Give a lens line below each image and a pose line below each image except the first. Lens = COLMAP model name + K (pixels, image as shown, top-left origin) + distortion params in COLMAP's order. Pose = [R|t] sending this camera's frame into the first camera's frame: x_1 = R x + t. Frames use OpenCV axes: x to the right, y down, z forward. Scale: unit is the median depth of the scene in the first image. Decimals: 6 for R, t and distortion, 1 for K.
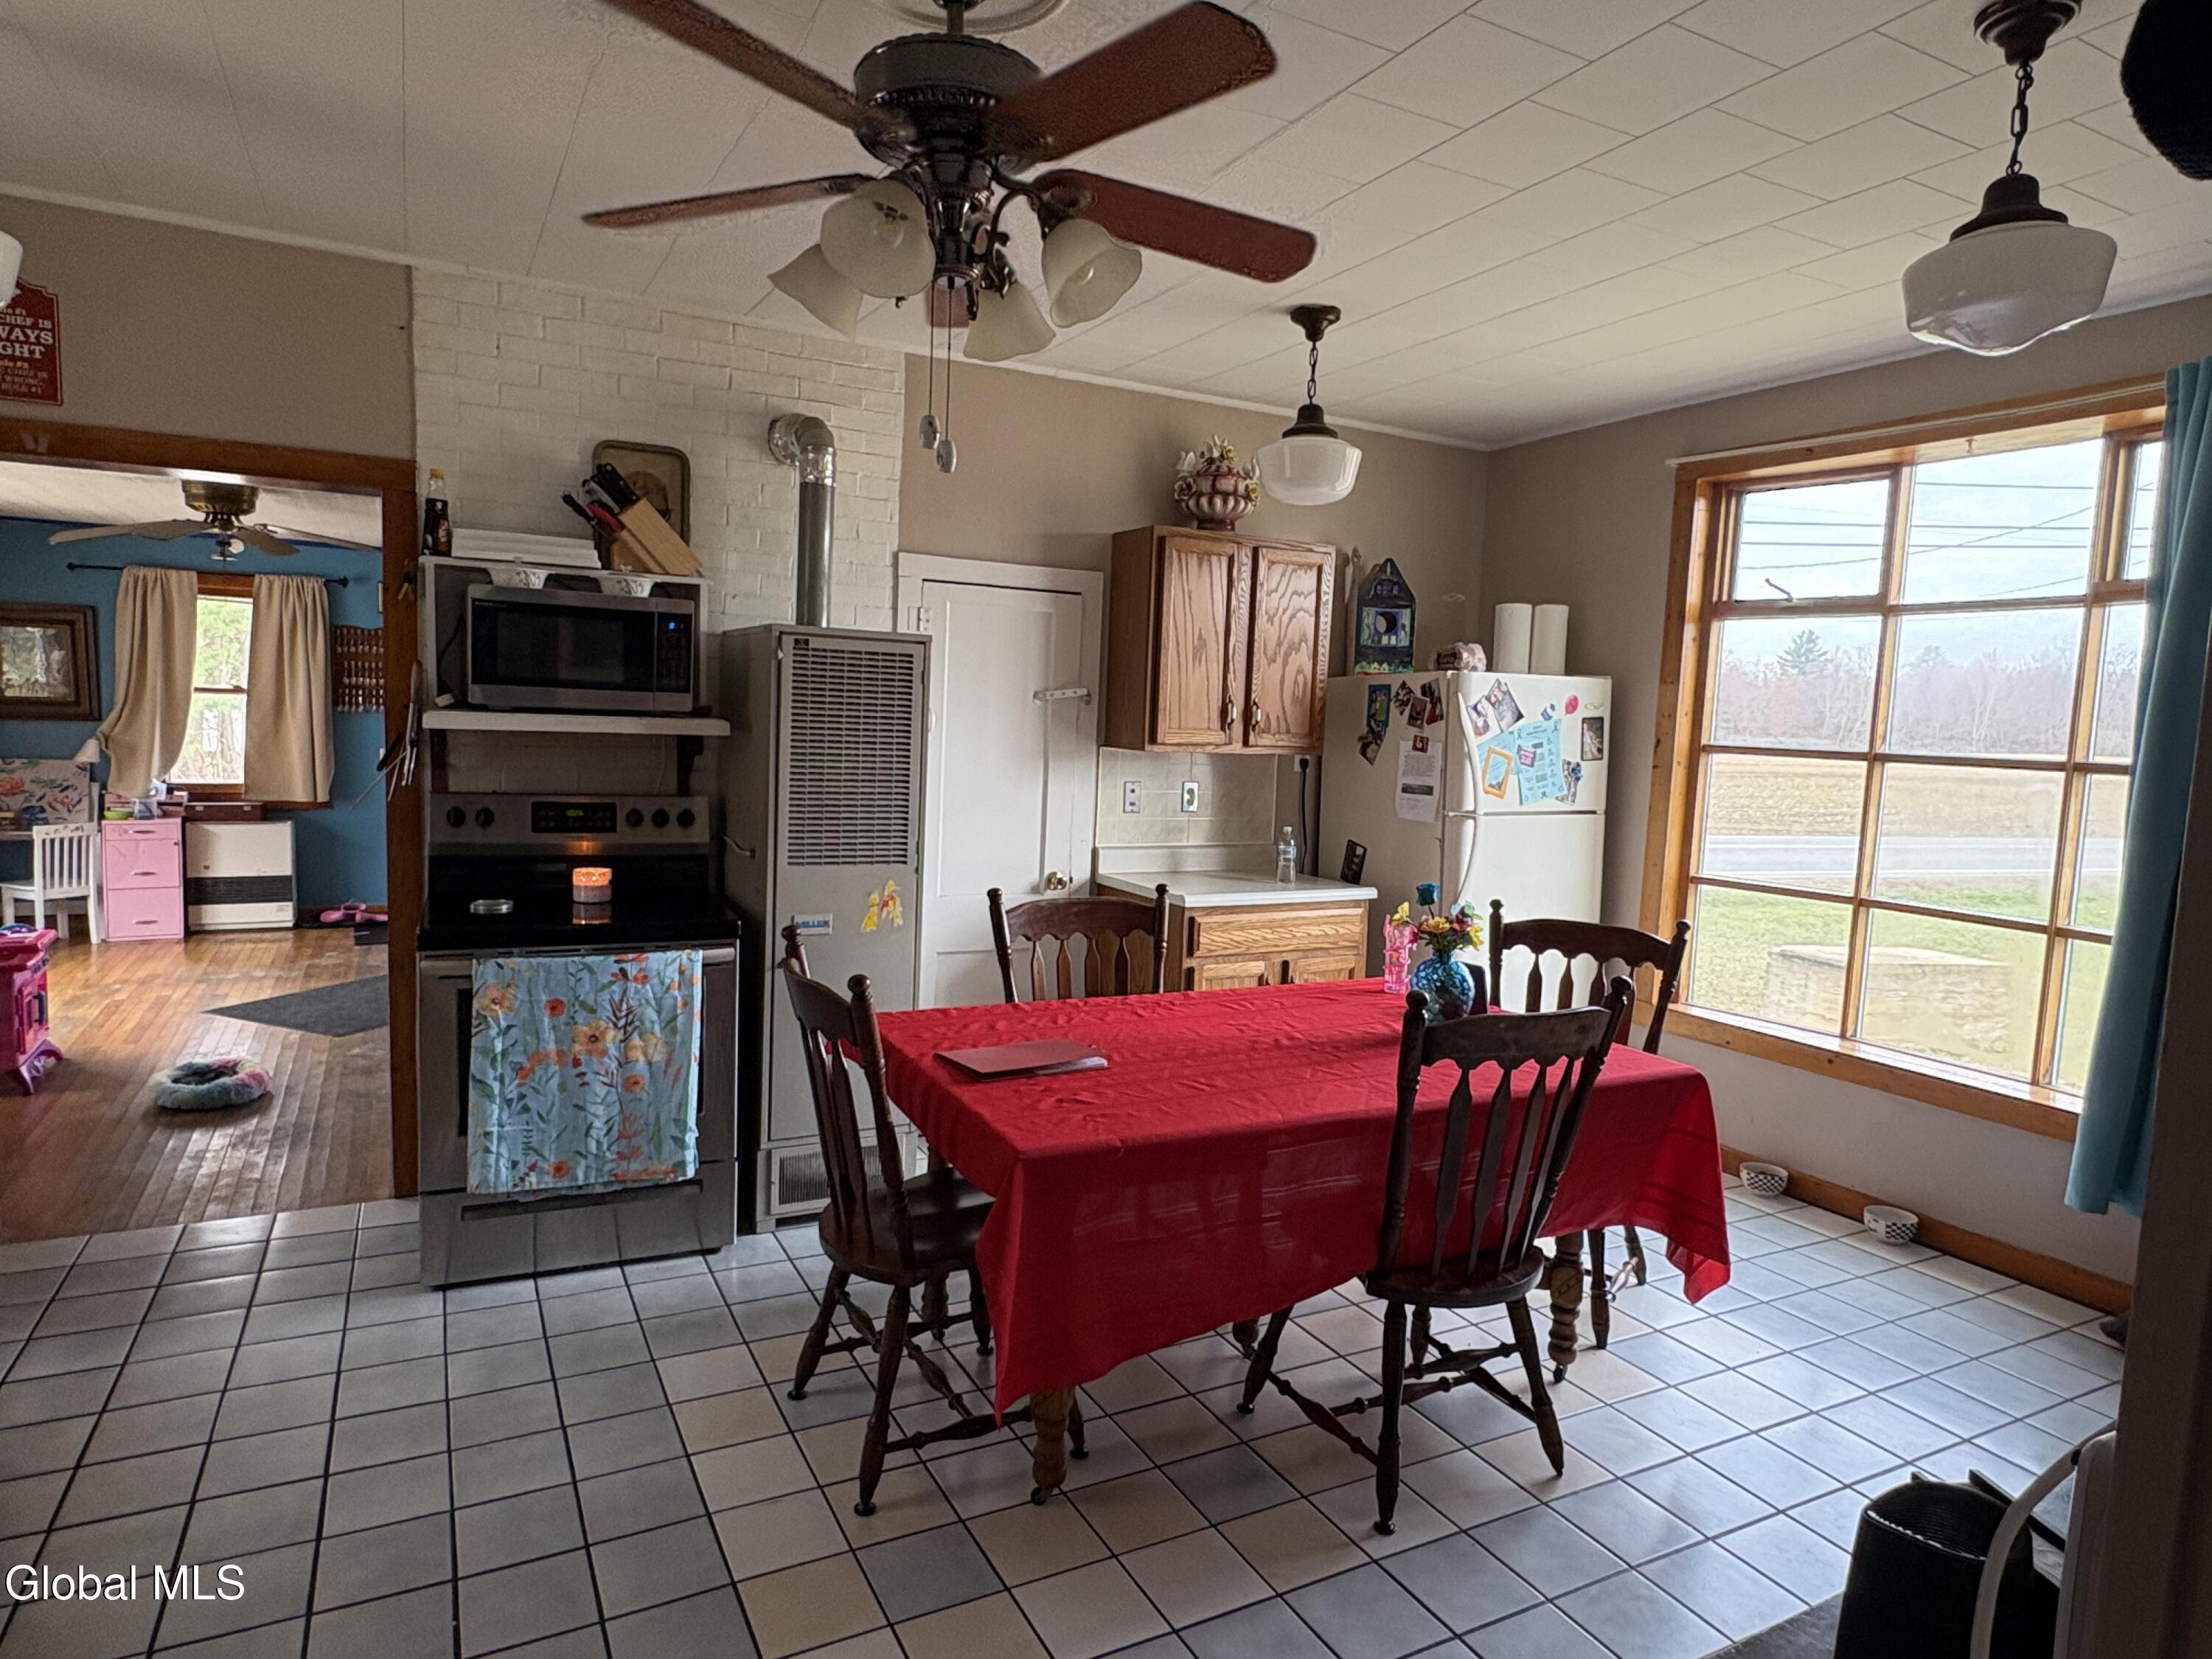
lens RADIAL K [[1288.3, 0, 1098.3], [0, 1288.3, 832.0], [0, 0, 1]] dist [-0.004714, 0.004075]
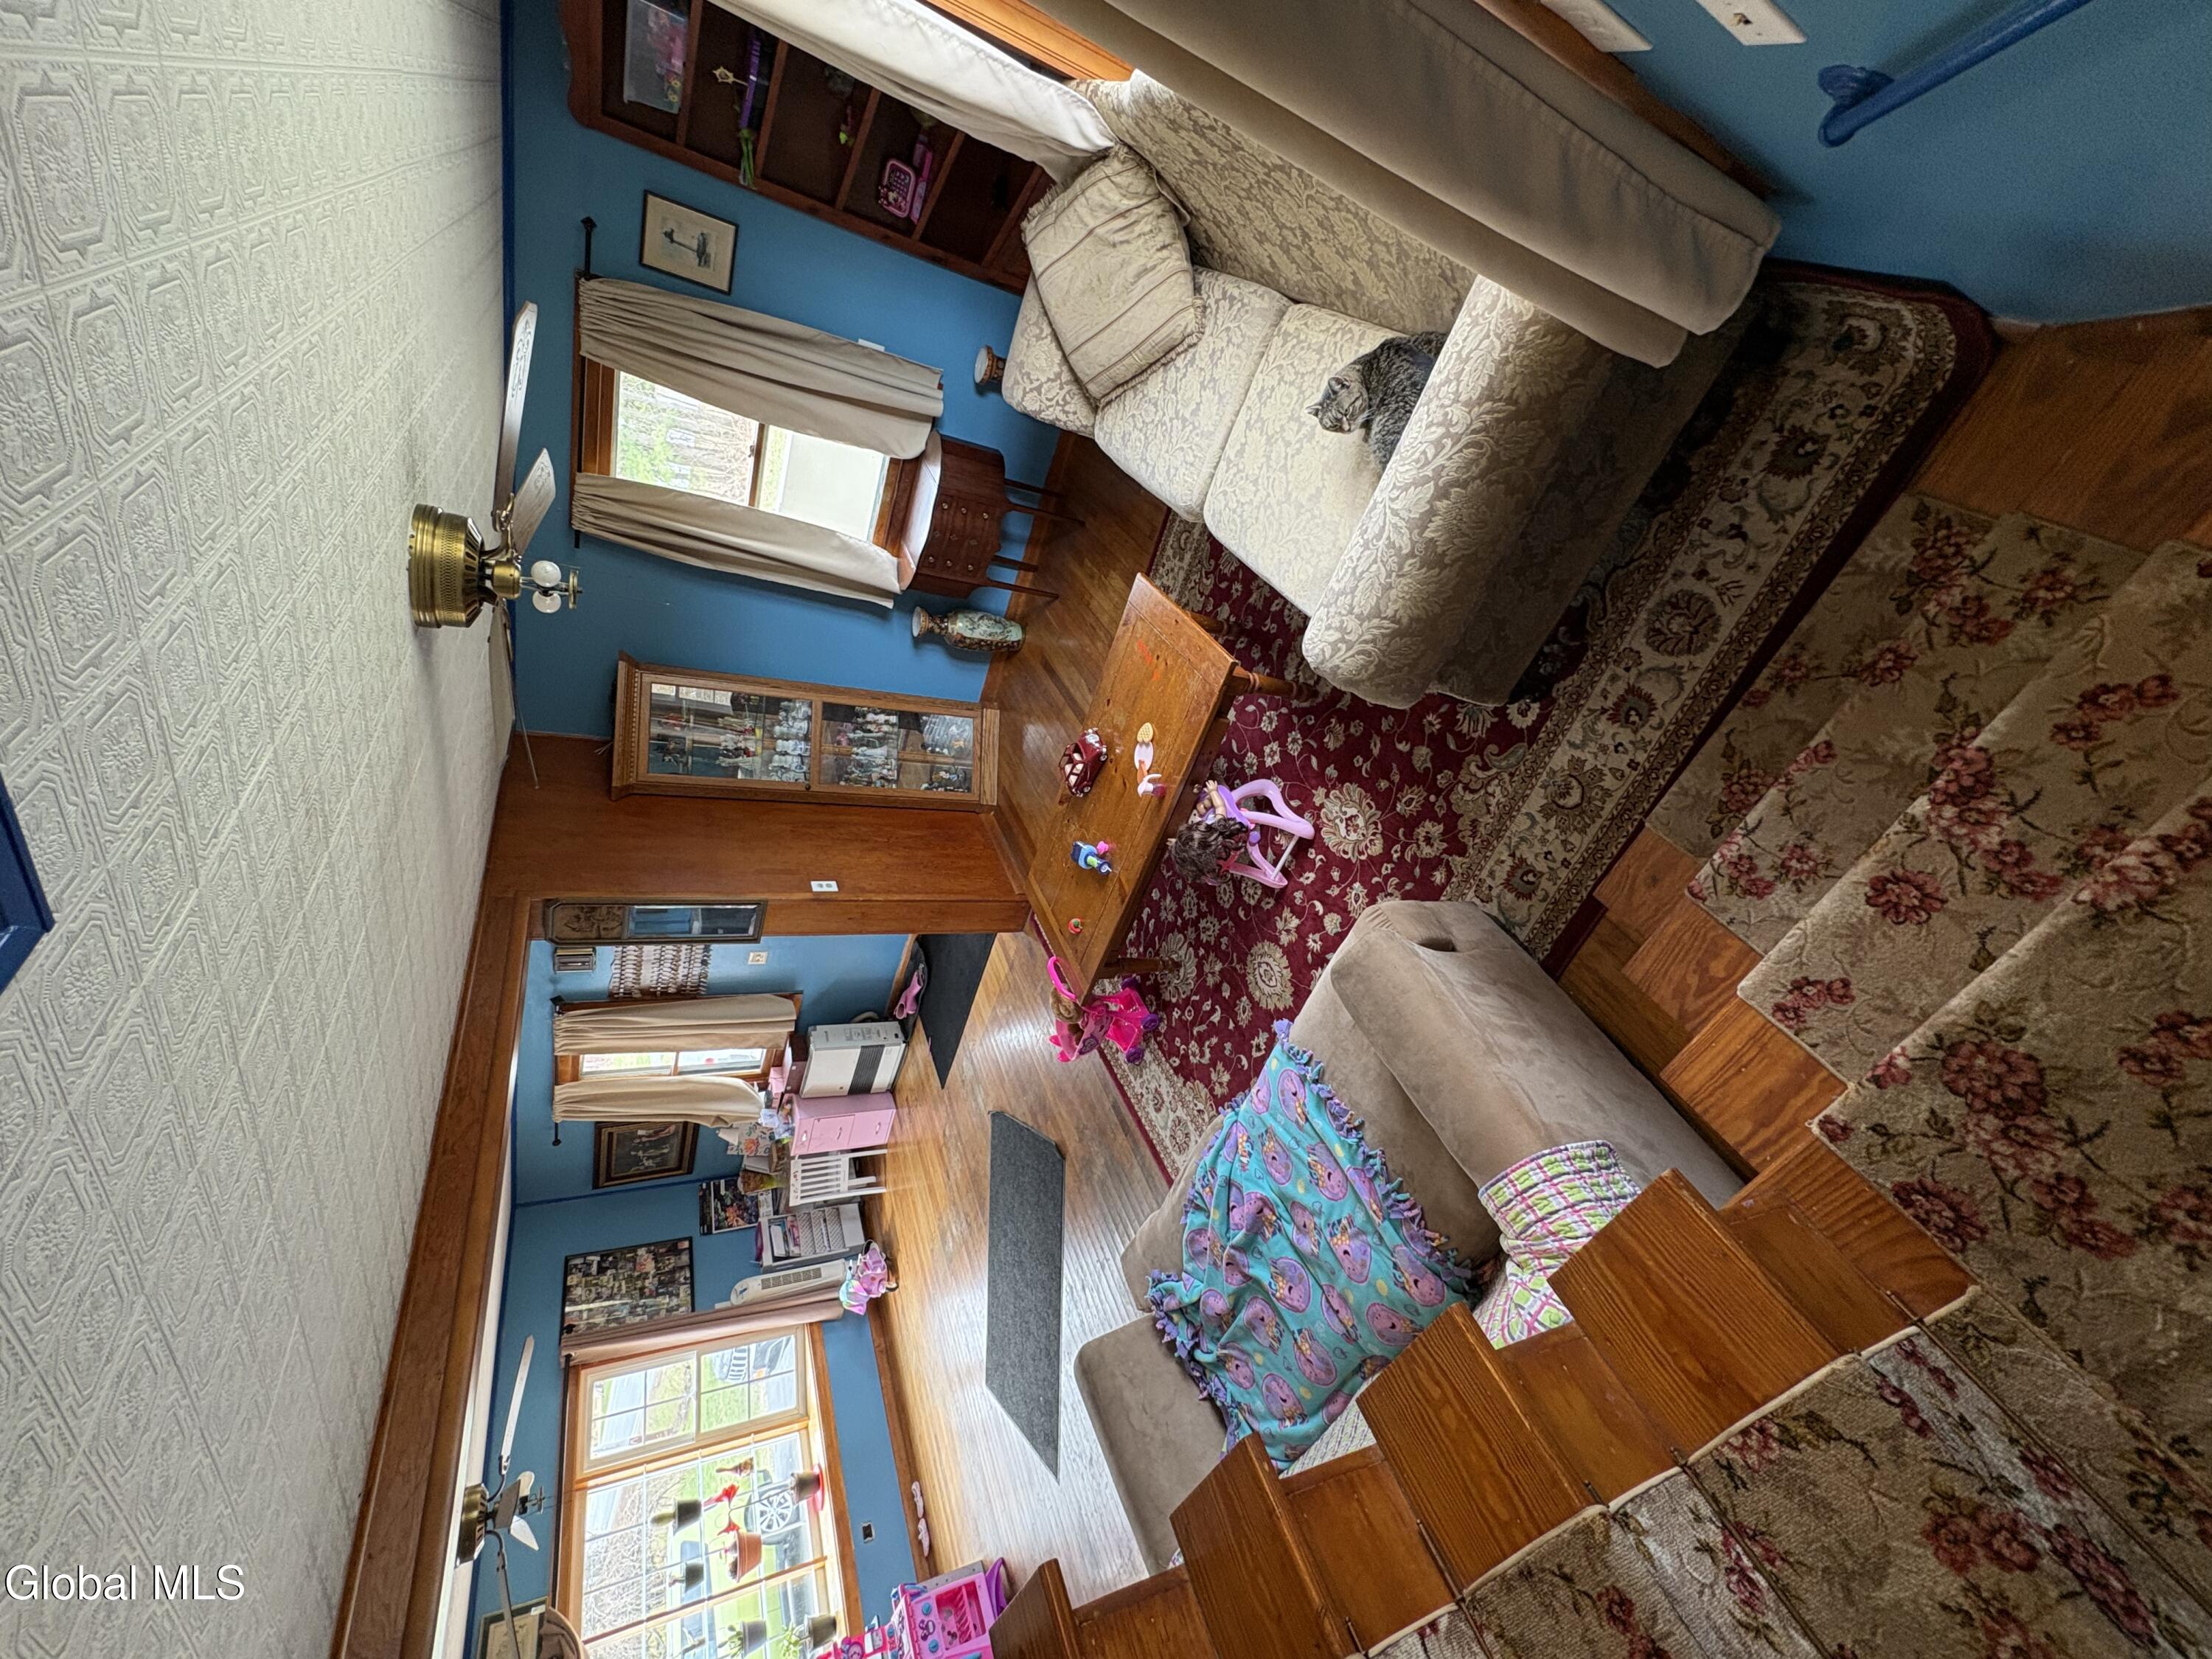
lens RADIAL K [[879.2, 0, 1102.2], [0, 879.2, 823.4], [0, 0, 1]] dist [-0.000699, -0.000299]
pose [[0.435125, -0.432500, -0.789690, 0.344222], [0.895834, 0.120033, 0.427871, -0.283422], [-0.090266, -0.893608, 0.439678, 1.762004]]
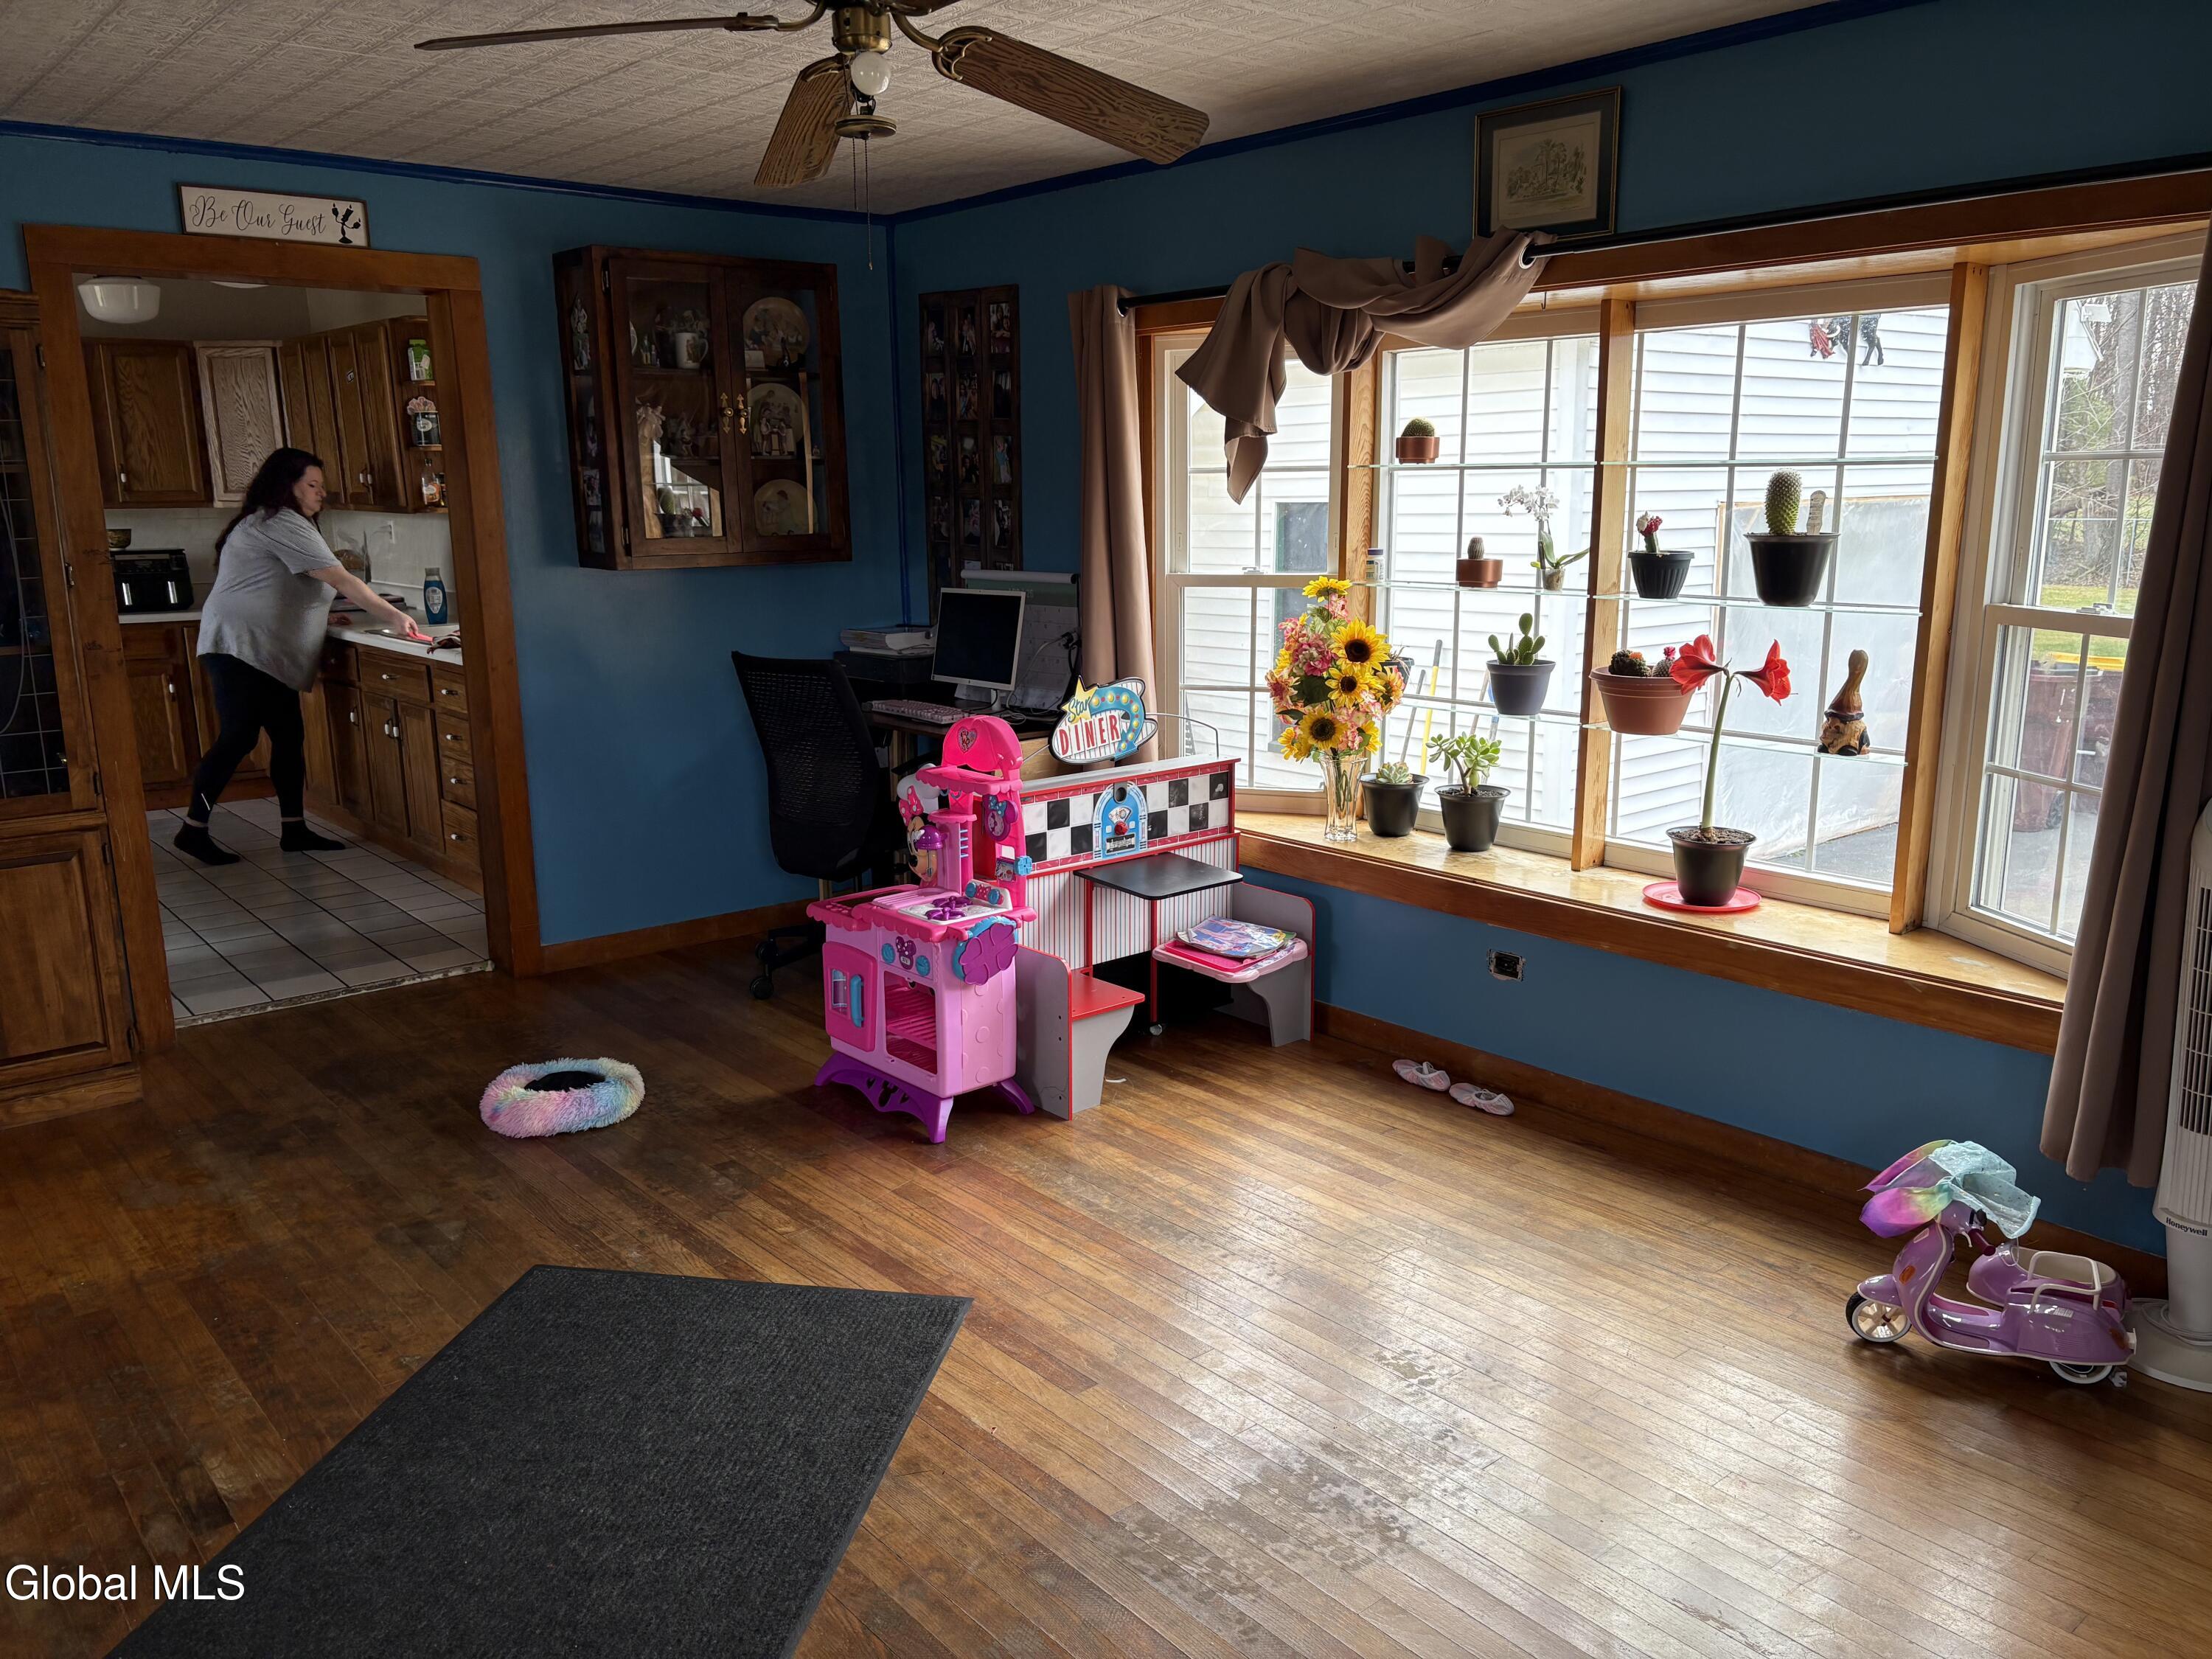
lens RADIAL K [[1678.2, 0, 1109.6], [0, 1678.2, 846.4], [0, 0, 1]] dist [0.054878, -0.057991]
pose [[-0.975519, 0.021902, -0.218821, -1.010889], [-0.044857, 0.954291, 0.295494, -0.259600], [0.215291, 0.298075, -0.929947, 2.355076]]
